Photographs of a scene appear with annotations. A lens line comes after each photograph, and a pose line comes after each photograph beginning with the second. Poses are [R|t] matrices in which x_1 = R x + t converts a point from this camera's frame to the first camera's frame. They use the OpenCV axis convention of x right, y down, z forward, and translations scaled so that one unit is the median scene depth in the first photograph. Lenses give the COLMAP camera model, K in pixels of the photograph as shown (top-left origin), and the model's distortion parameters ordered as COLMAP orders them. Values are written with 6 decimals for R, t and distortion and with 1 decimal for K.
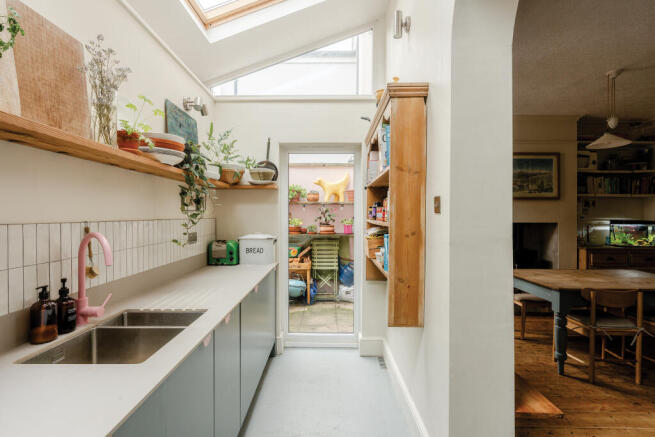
lens RADIAL K [[305.2, 0, 327.5], [0, 305.2, 218.5], [0, 0, 1]] dist [-0.003112, -0.000250]
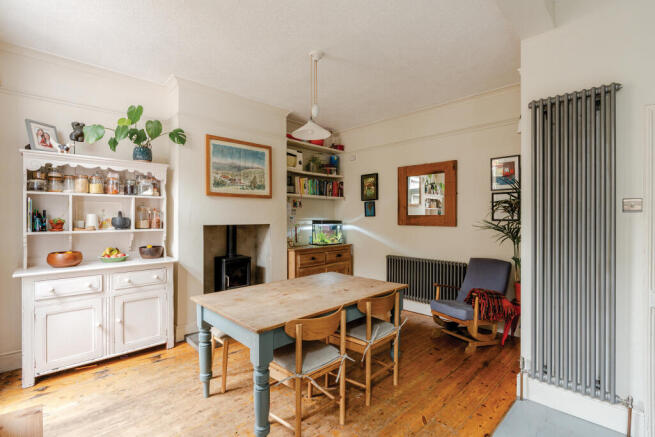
lens RADIAL K [[306.6, 0, 323.1], [0, 306.6, 217.3], [0, 0, 1]] dist [0.000767, 0.000848]
pose [[0.704185, -0.004830, 0.710000, 0.338651], [0.007274, 0.999973, -0.000411, -0.006903], [-0.709979, 0.005454, 0.704201, 0.379035]]
